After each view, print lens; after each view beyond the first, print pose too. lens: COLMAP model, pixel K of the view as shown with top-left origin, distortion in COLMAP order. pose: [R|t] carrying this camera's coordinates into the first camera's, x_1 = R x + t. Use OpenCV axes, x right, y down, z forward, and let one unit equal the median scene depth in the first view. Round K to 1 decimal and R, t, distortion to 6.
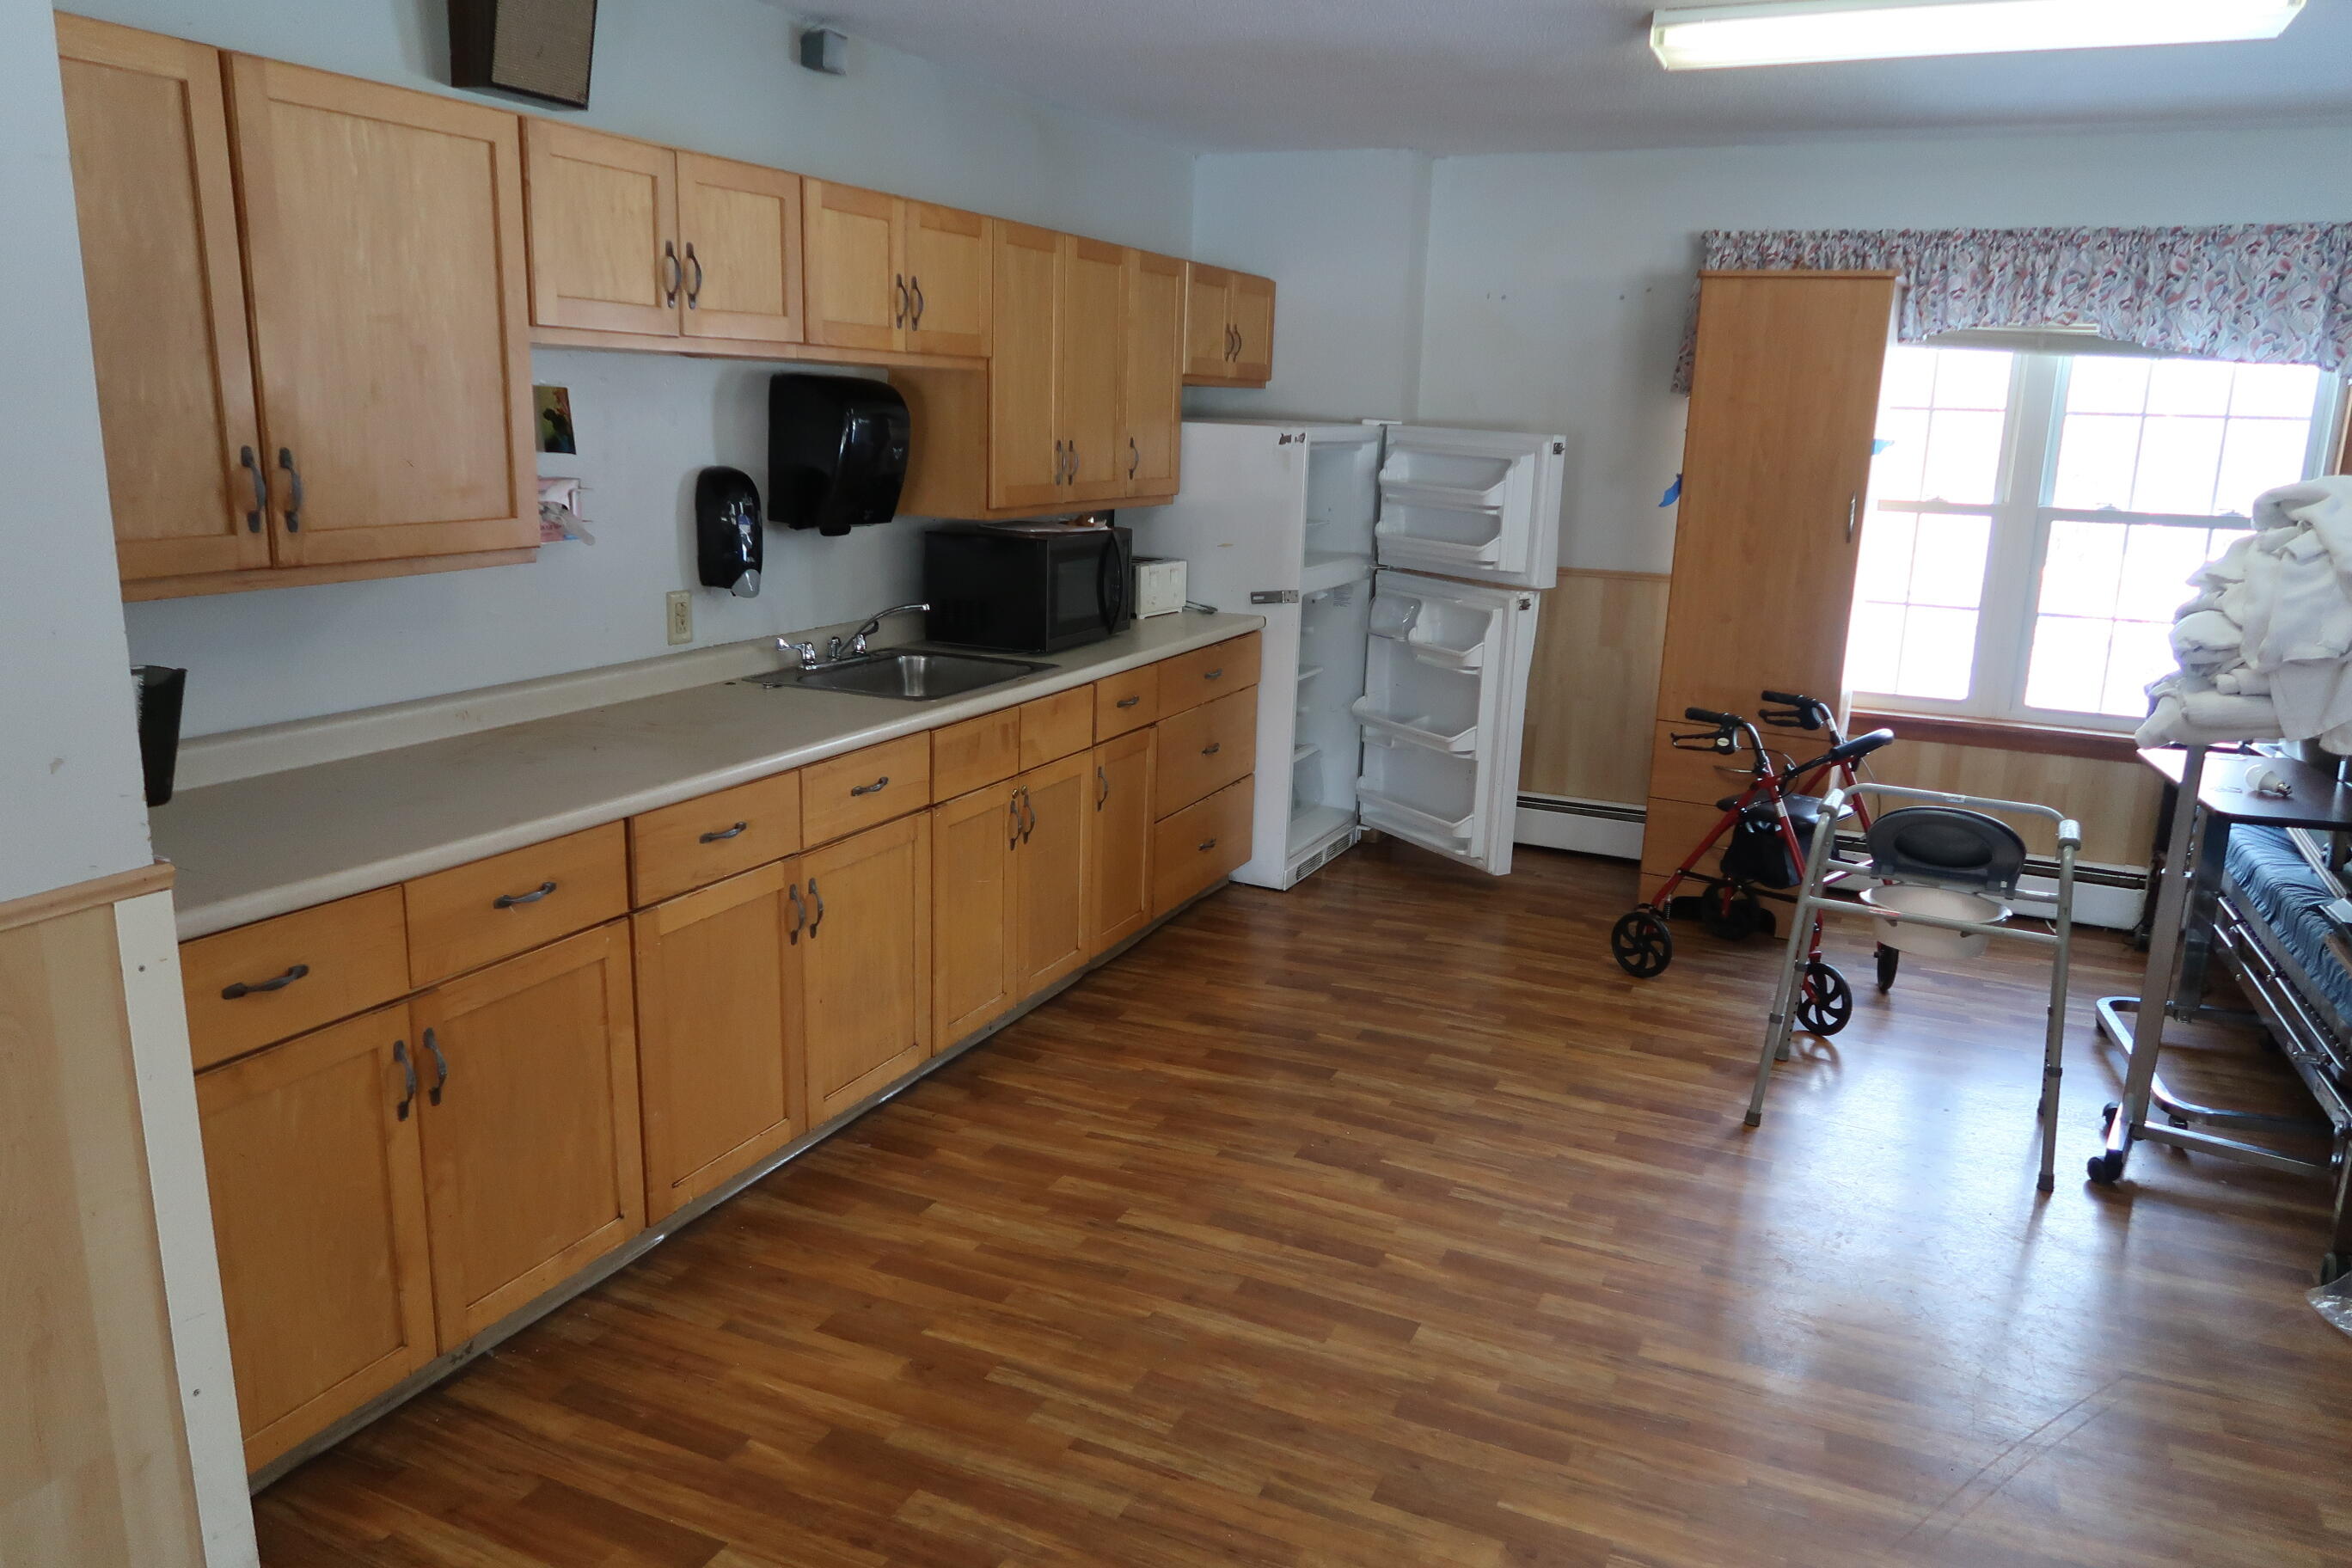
lens RADIAL K [[1620.1, 0, 1176.0], [0, 1620.1, 784.0], [0, 0, 1]] dist [-0.030732, -0.001339]
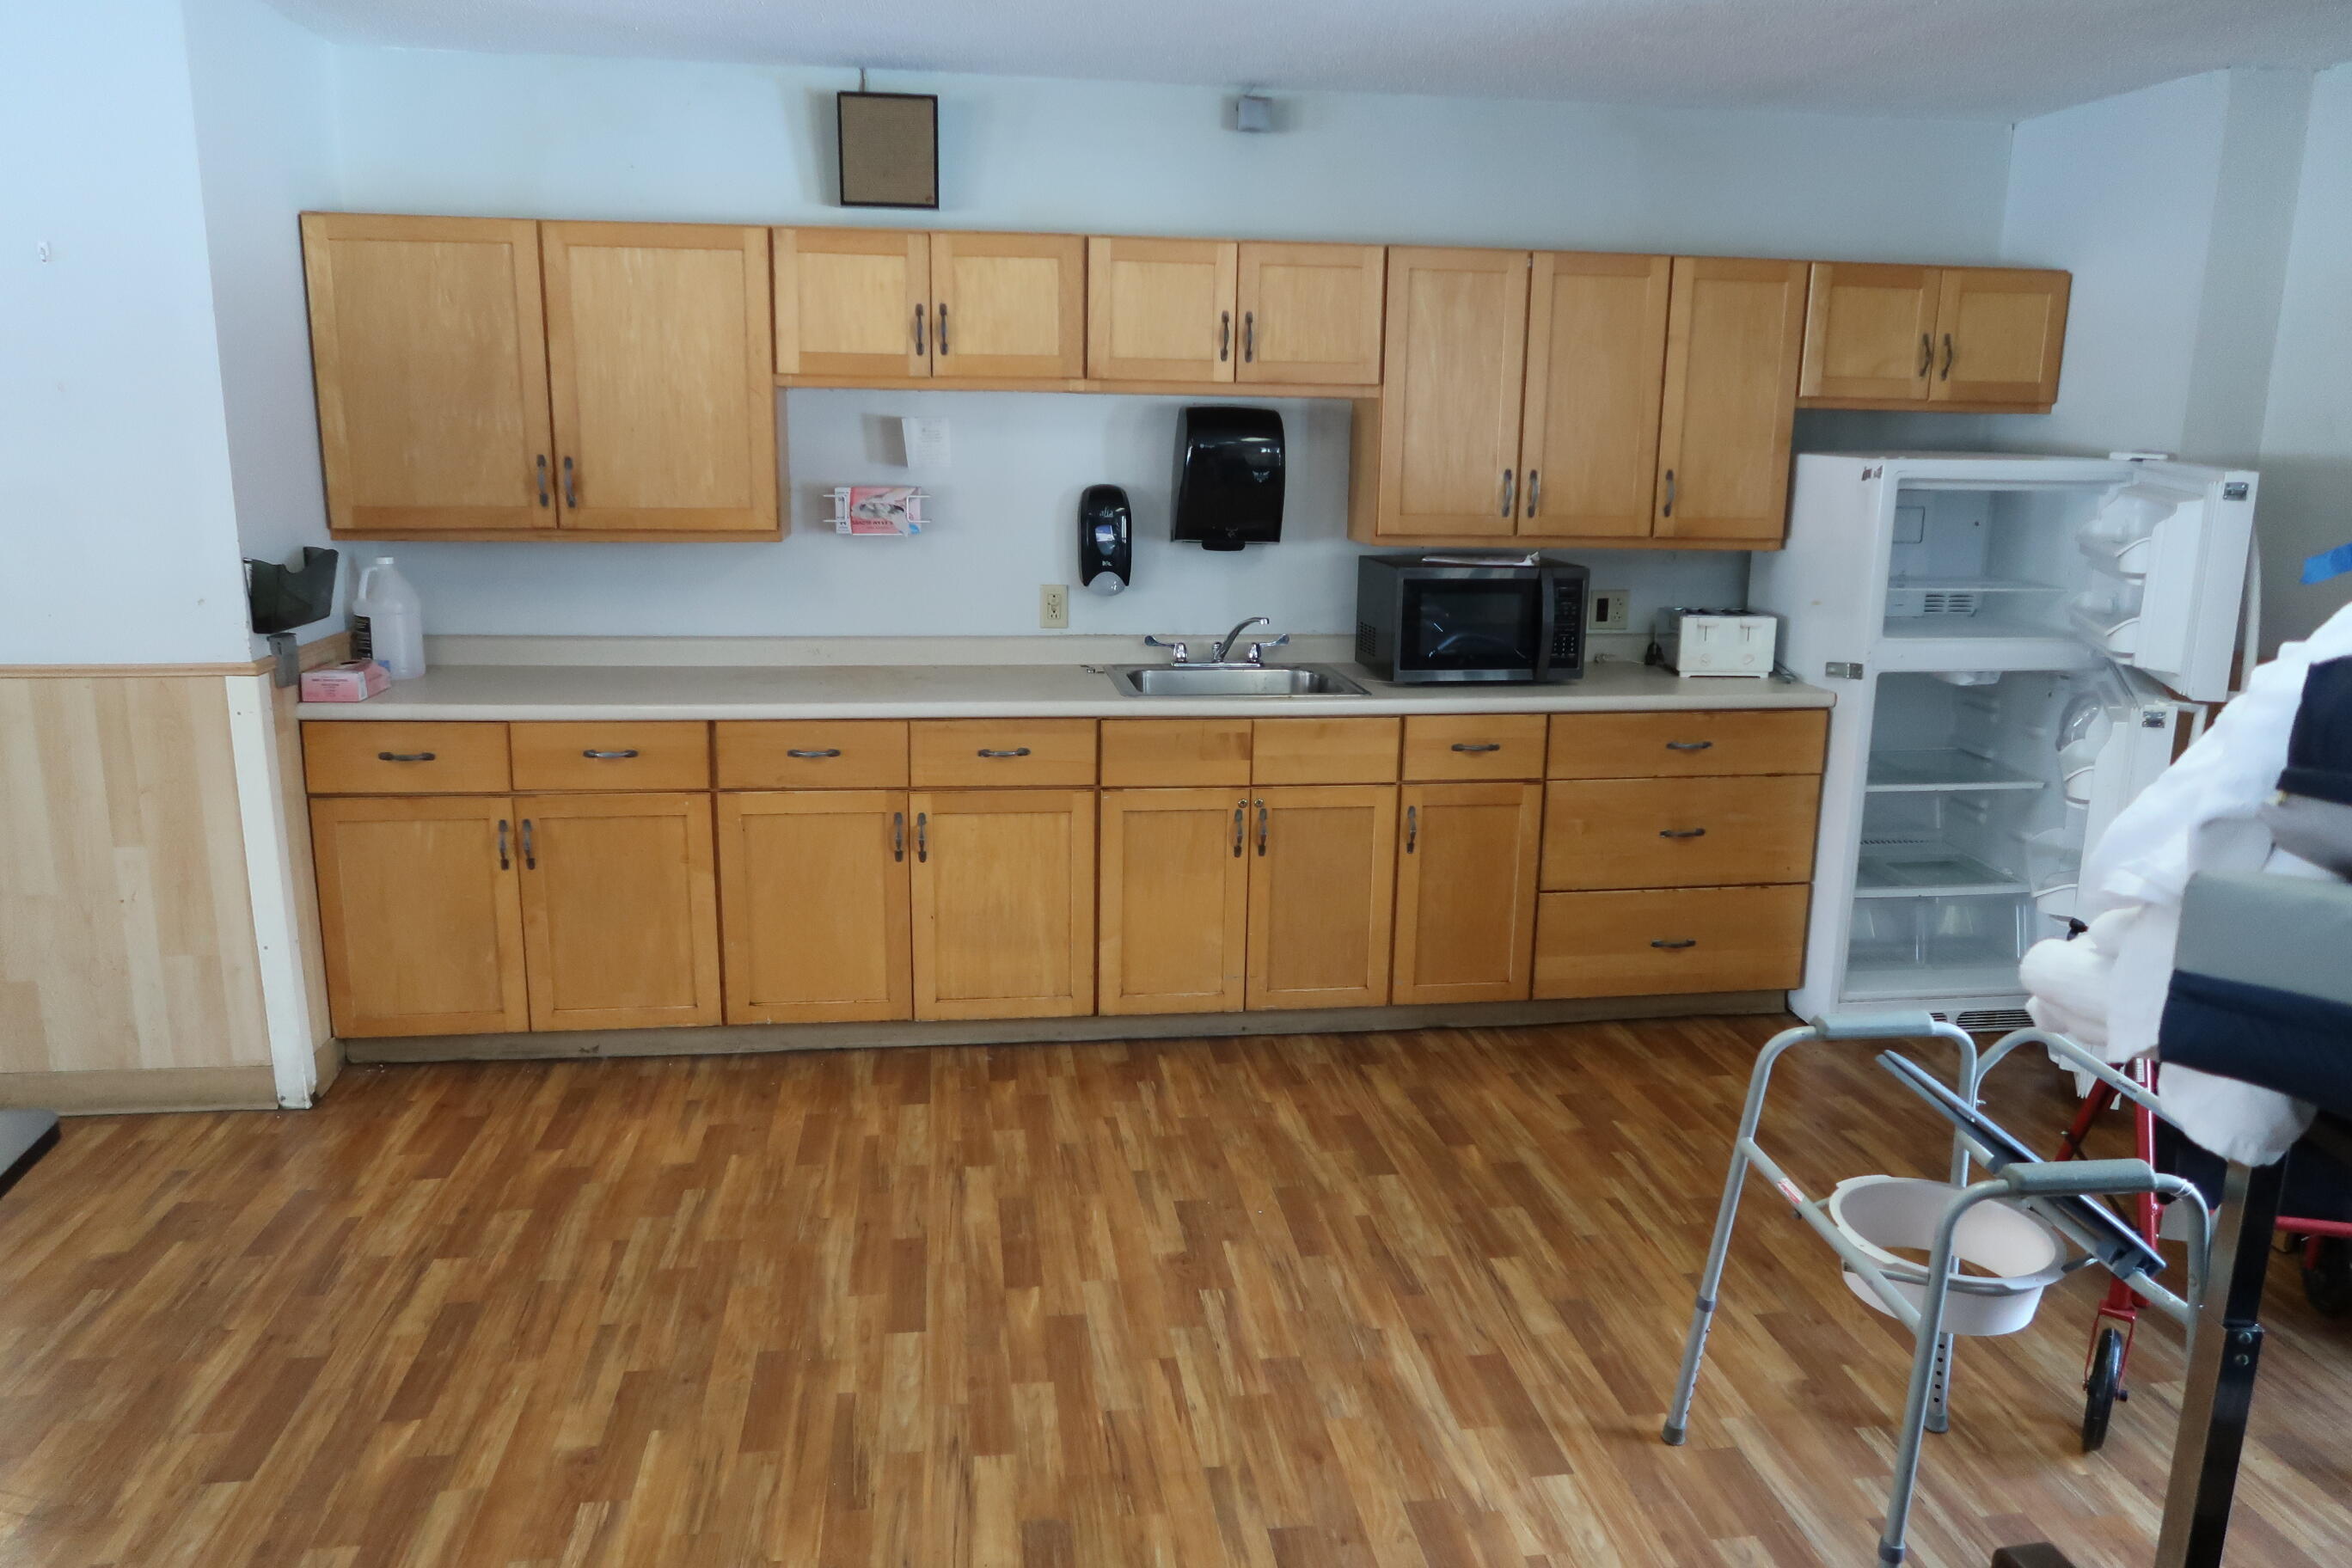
lens RADIAL K [[1620.1, 0, 1176.0], [0, 1620.1, 784.0], [0, 0, 1]] dist [-0.030732, -0.001339]
pose [[0.542085, 0.161643, -0.824630, 0.897232], [-0.189939, 0.979497, 0.067140, -0.083332], [0.818576, 0.120234, 0.561673, 0.471388]]
